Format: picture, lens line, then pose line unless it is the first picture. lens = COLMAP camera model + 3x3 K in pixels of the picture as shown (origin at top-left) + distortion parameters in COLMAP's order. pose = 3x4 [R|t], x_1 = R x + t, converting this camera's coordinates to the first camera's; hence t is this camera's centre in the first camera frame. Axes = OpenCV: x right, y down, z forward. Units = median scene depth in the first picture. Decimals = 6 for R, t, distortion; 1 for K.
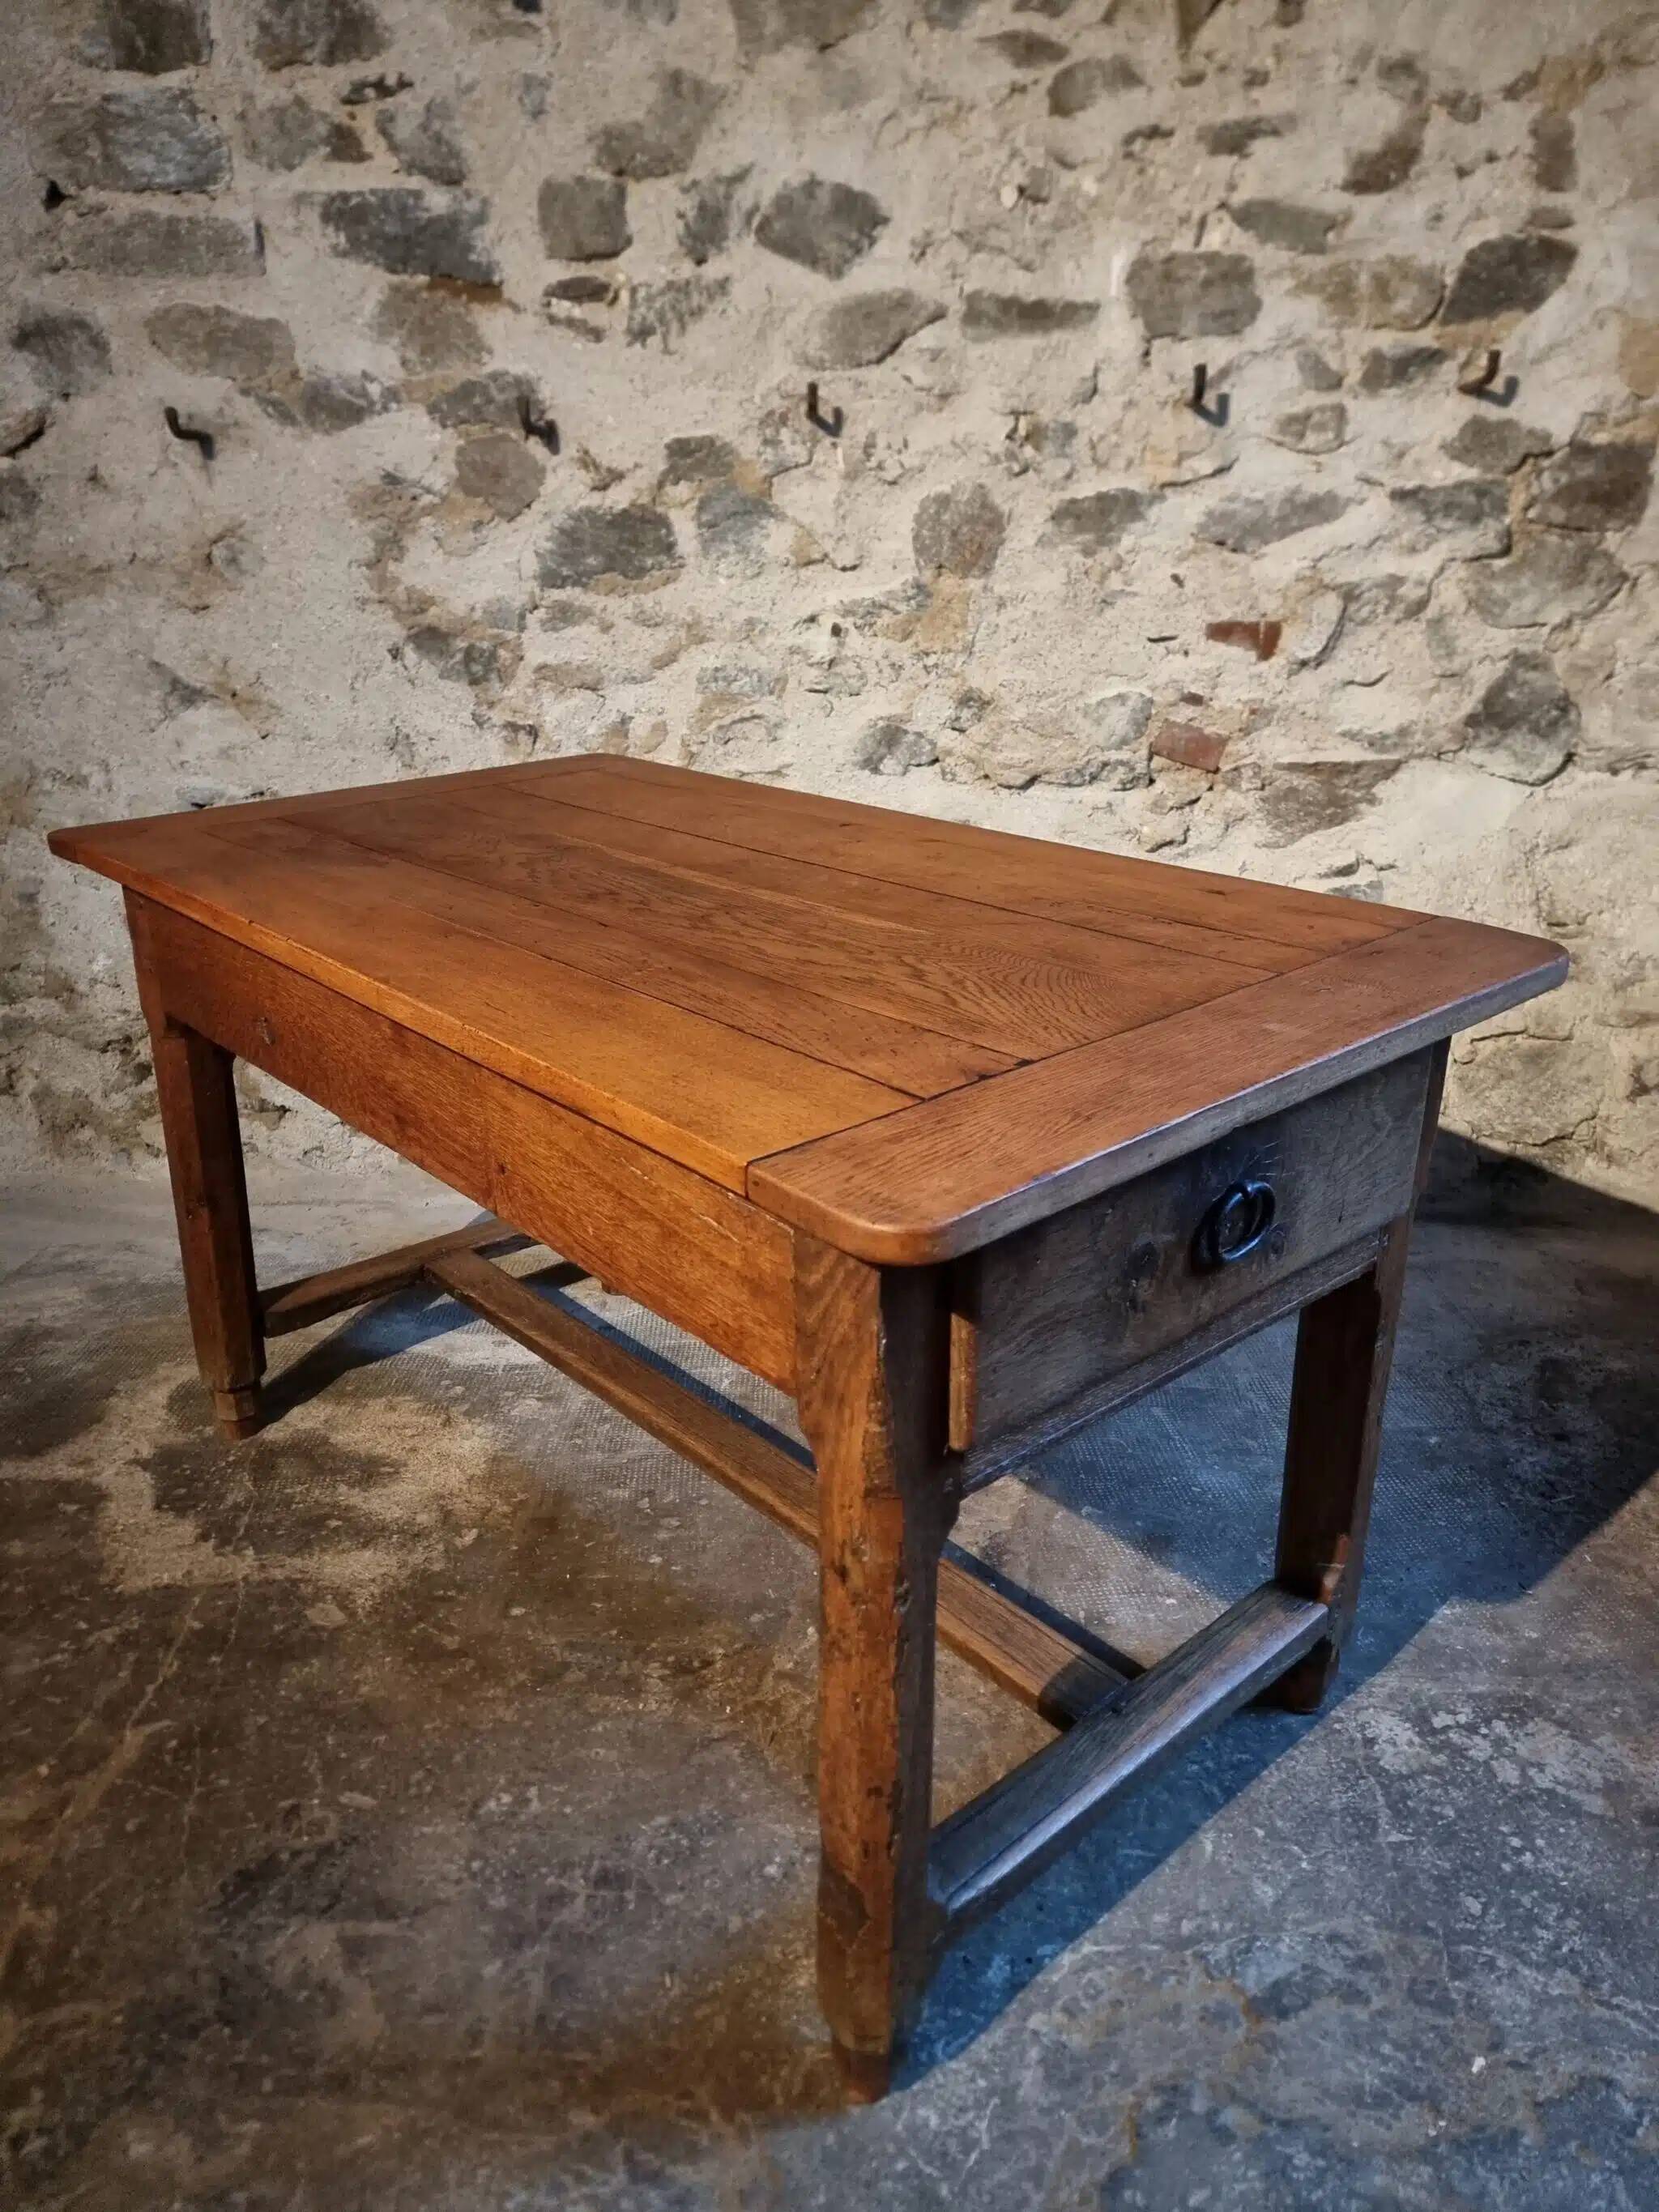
lens RADIAL K [[1525.3, 0, 829.5], [0, 1525.3, 1108.6], [0, 0, 1]] dist [0.063103, -0.060192]
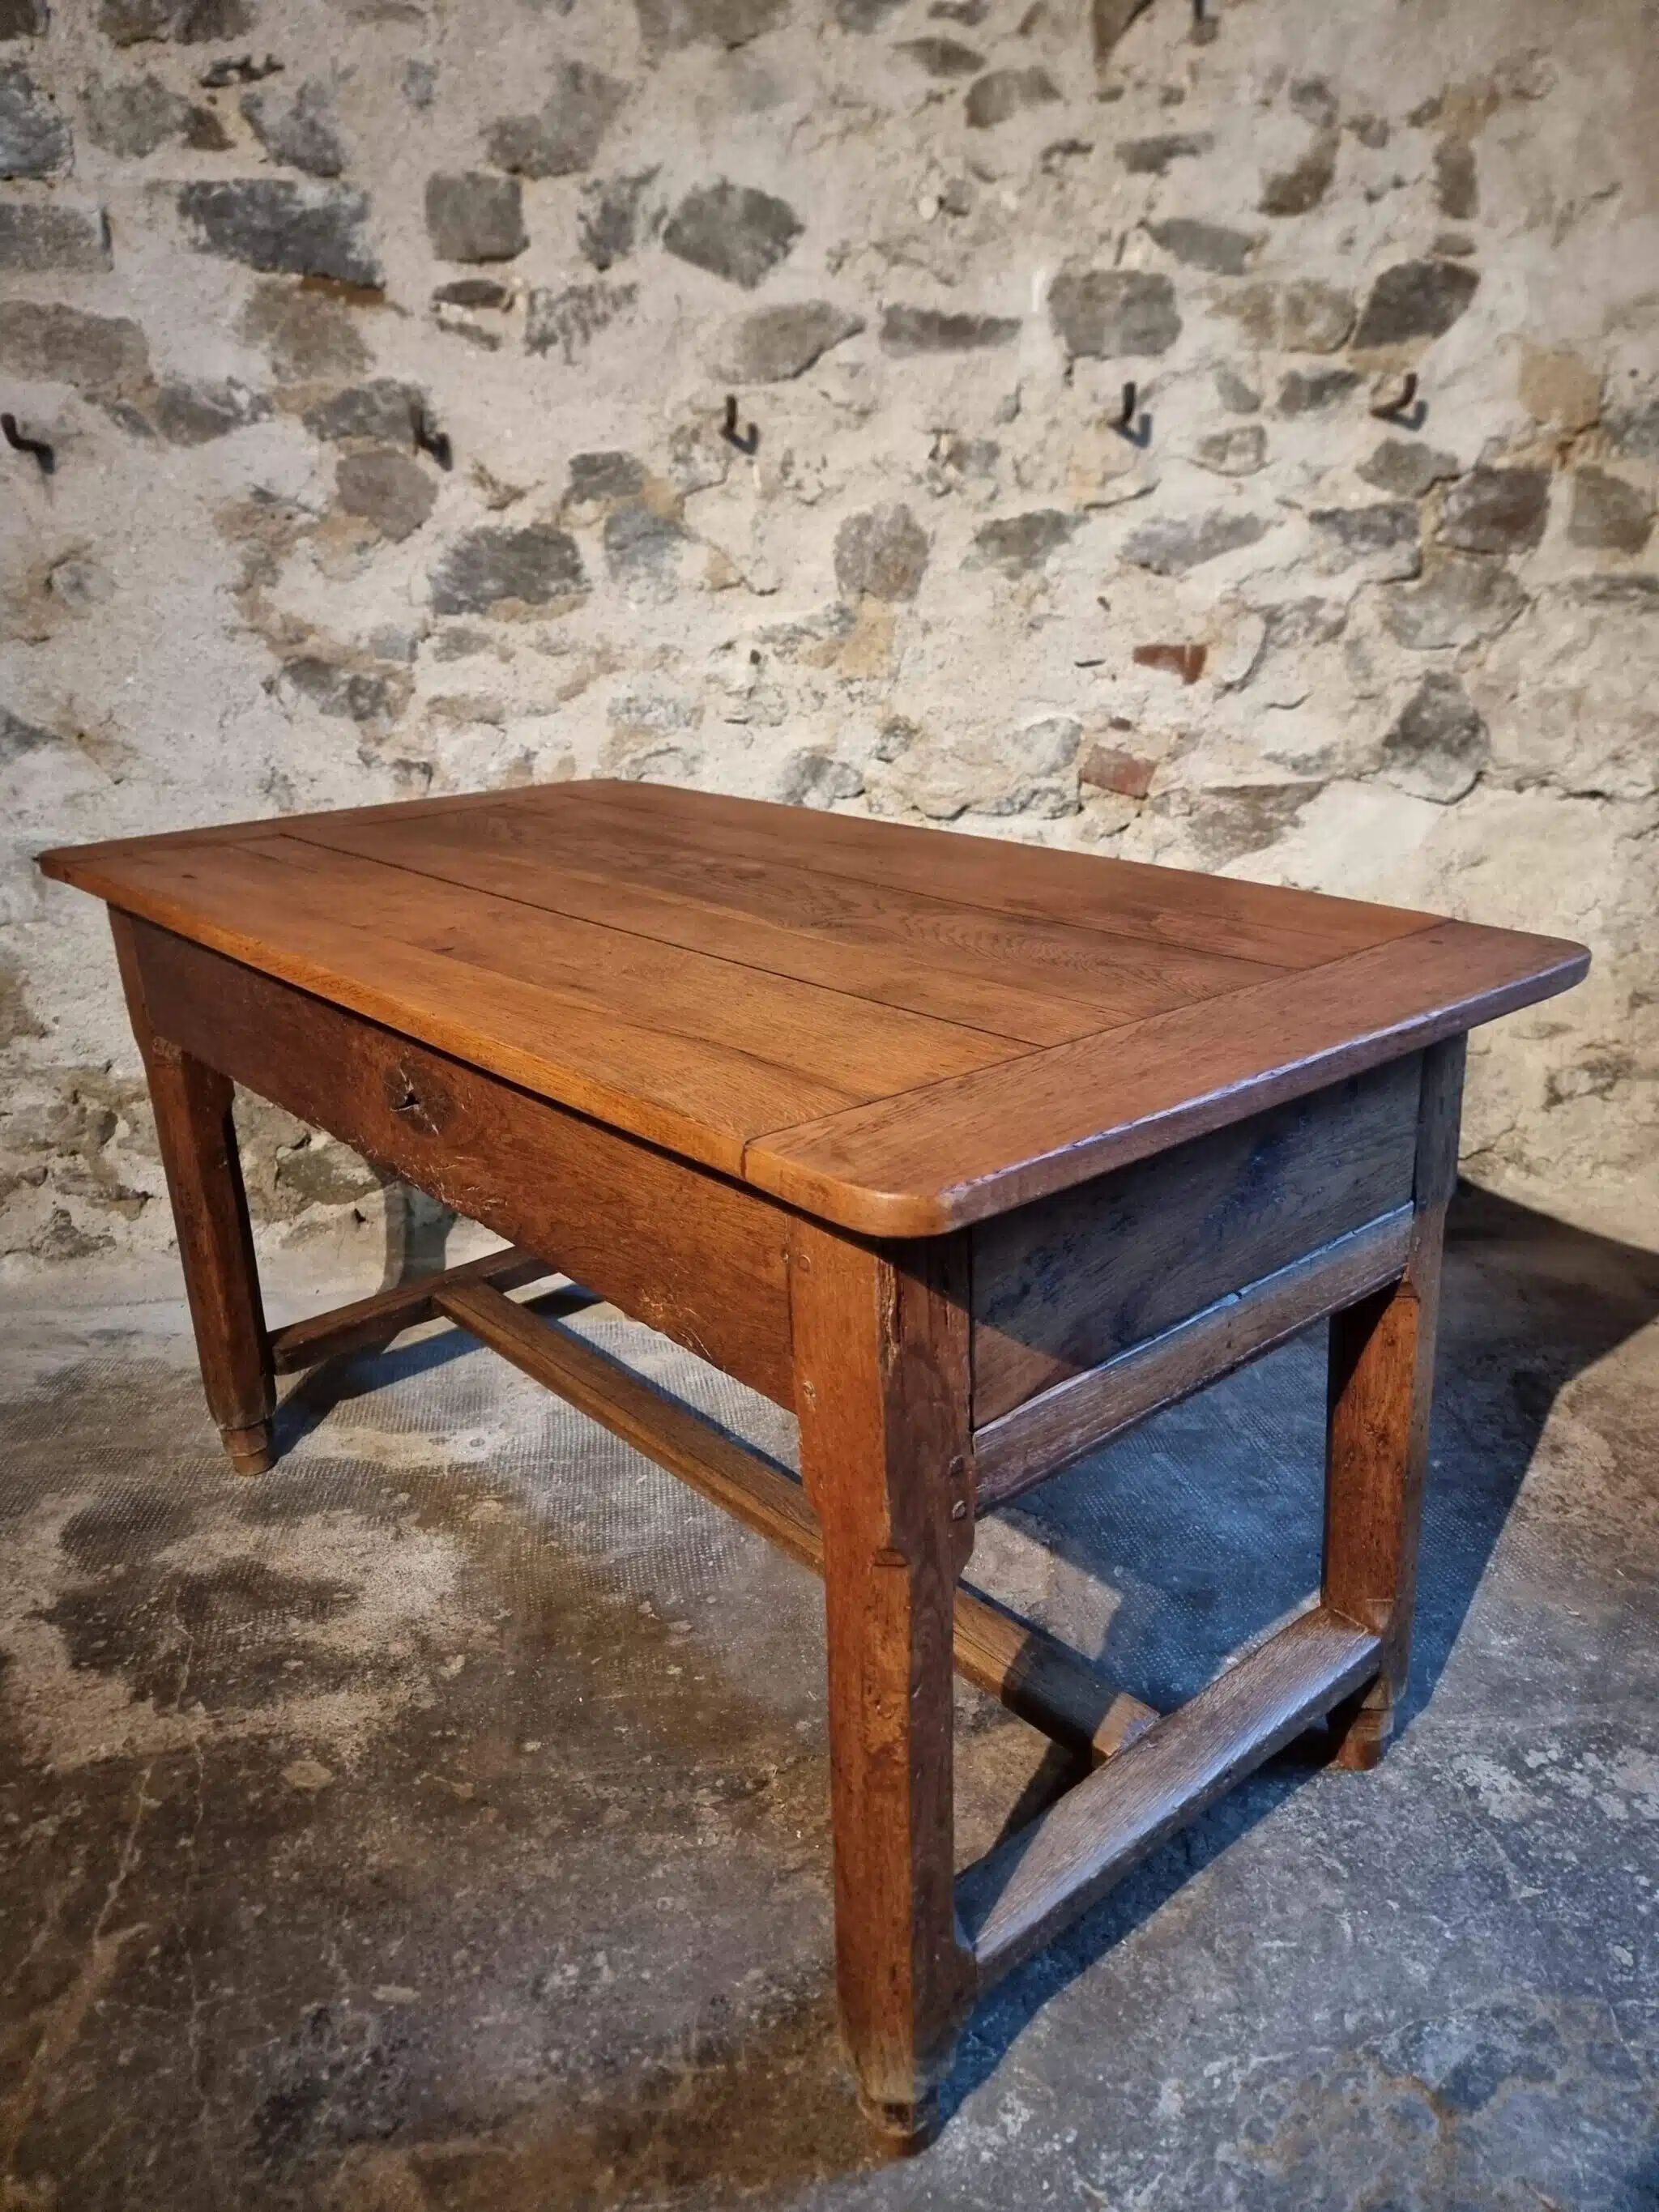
lens RADIAL K [[1529.5, 0, 826.1], [0, 1529.5, 1118.9], [0, 0, 1]] dist [0.061579, -0.061998]
pose [[0.988690, -0.051270, 0.140941, -0.106578], [0.054706, 0.998290, -0.020615, -0.004862], [-0.139643, 0.028092, 0.989803, 0.063178]]
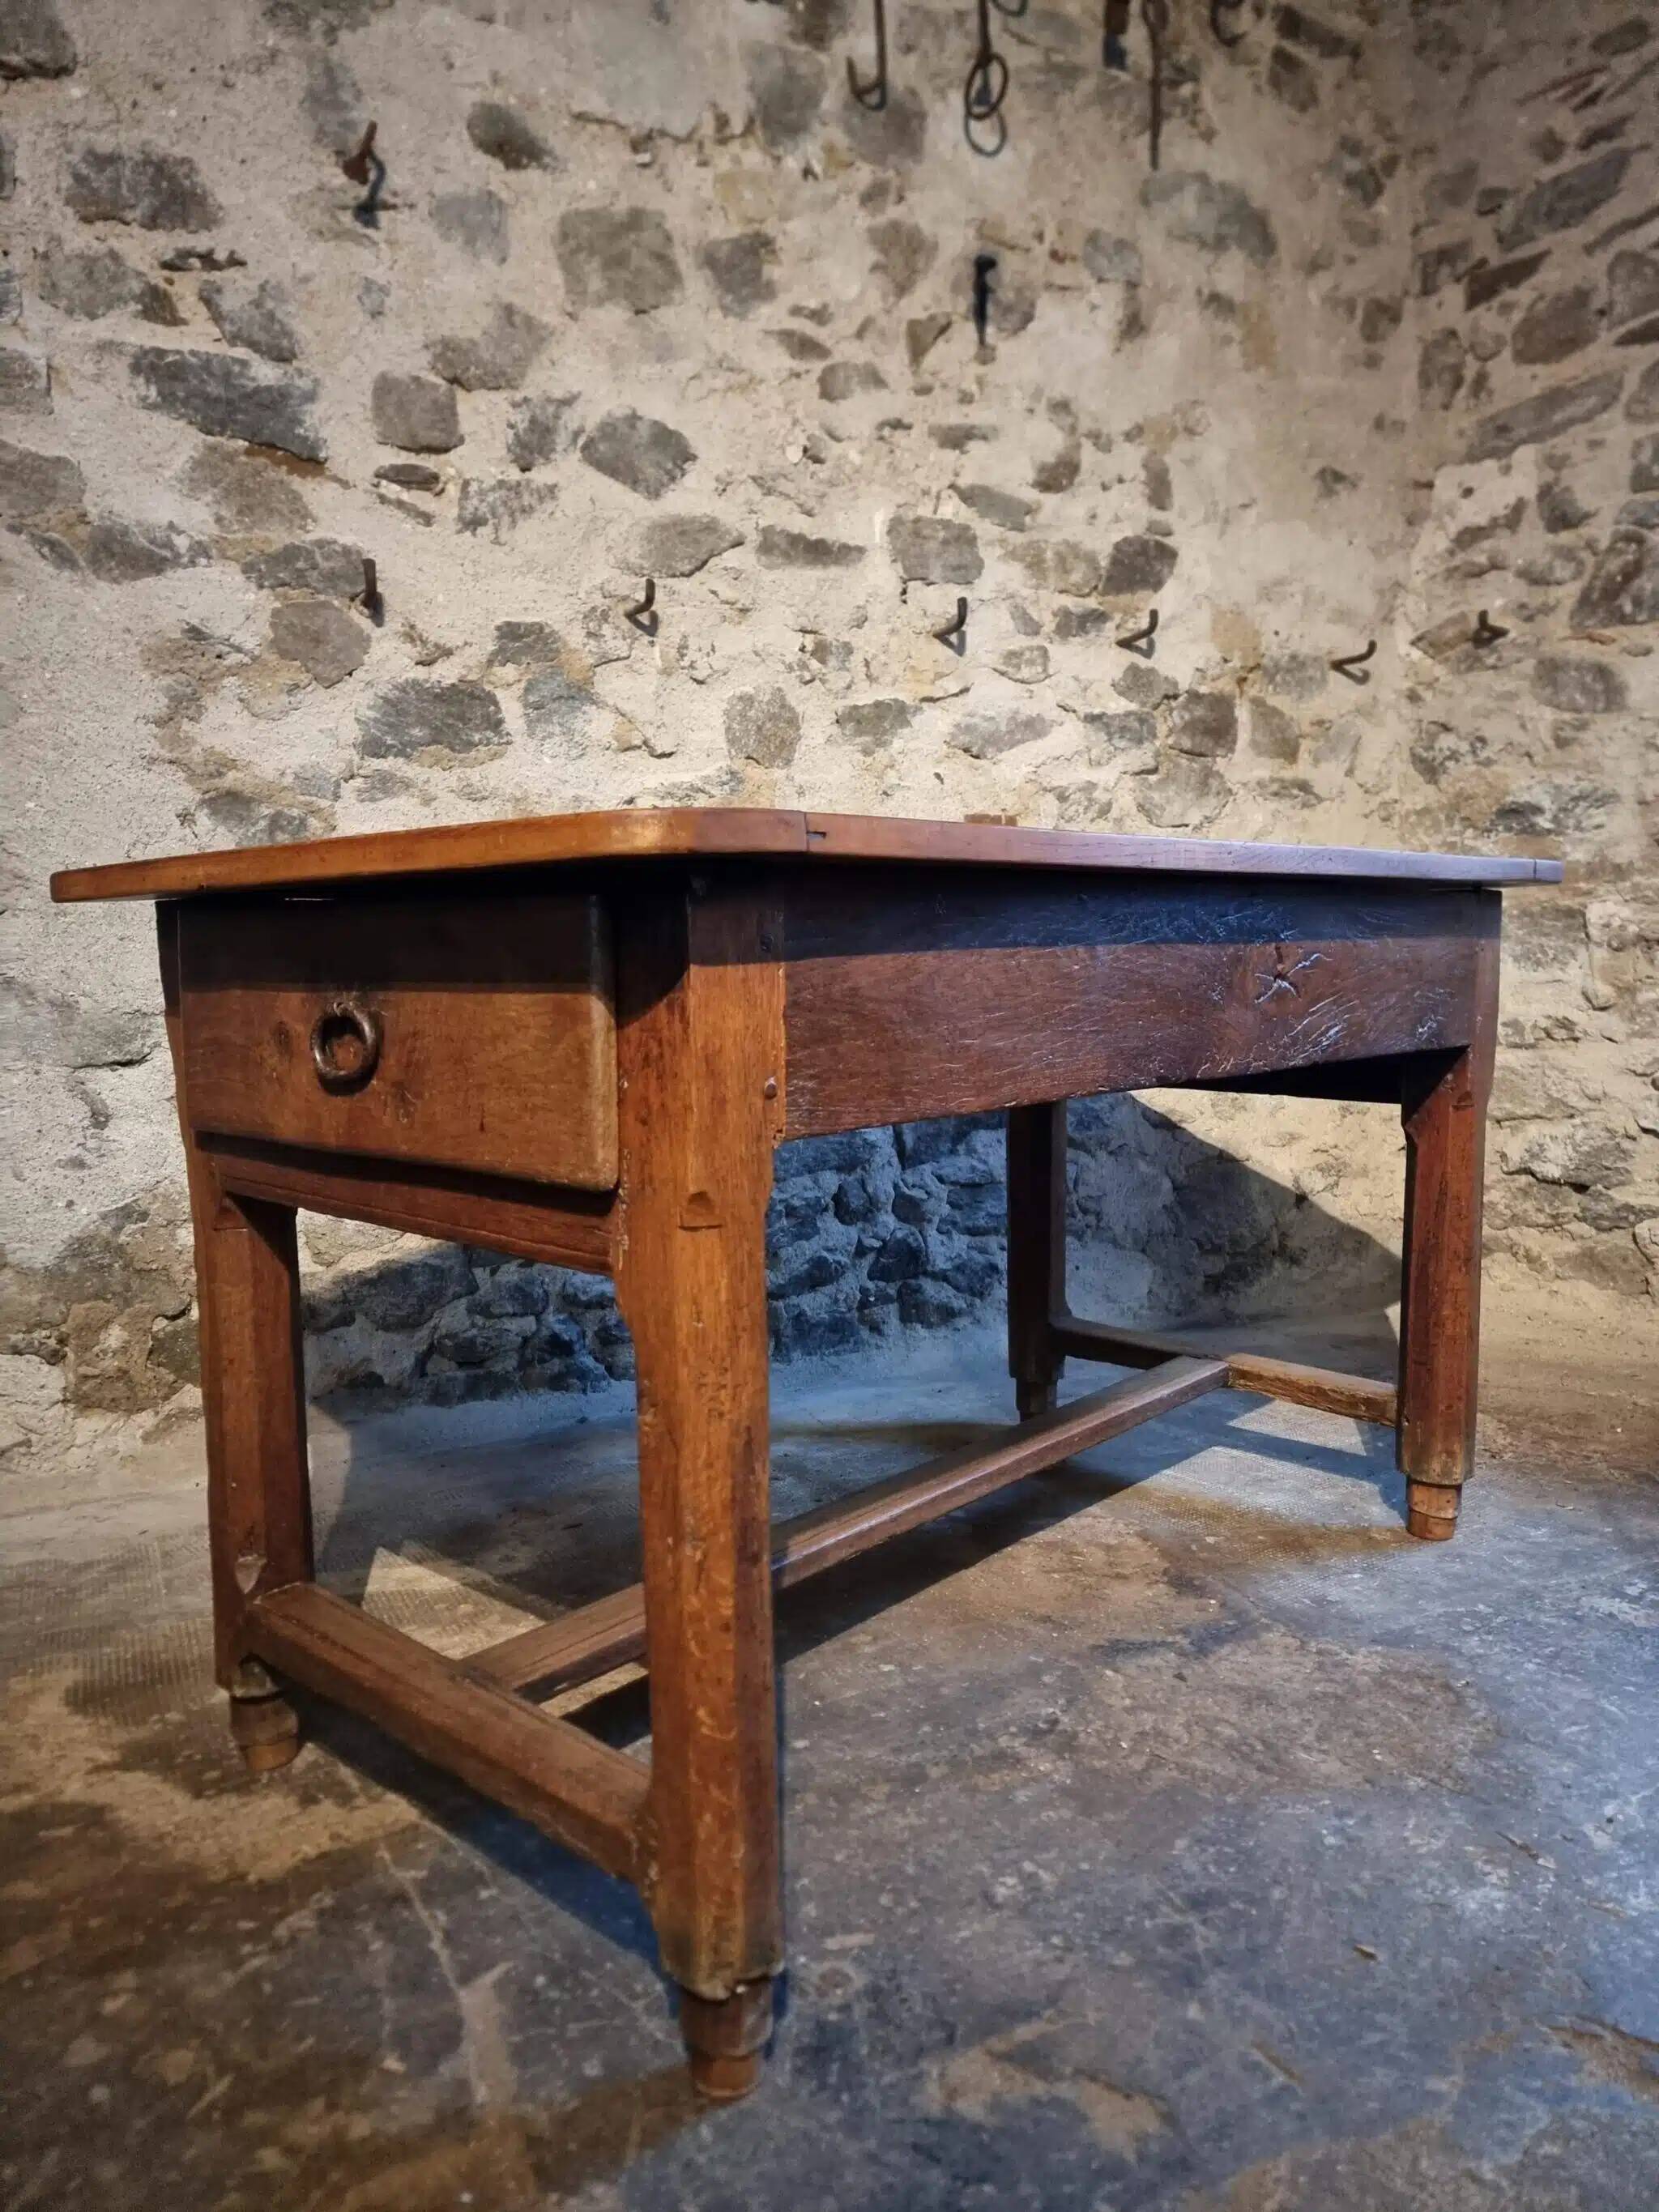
lens RADIAL K [[1525.4, 0, 810.9], [0, 1525.4, 1097.1], [0, 0, 1]] dist [0.078407, -0.074949]
pose [[0.875099, -0.048587, 0.481499, -0.433142], [0.185634, 0.952540, -0.241261, 0.148075], [-0.446925, 0.300510, 0.842586, 0.149697]]
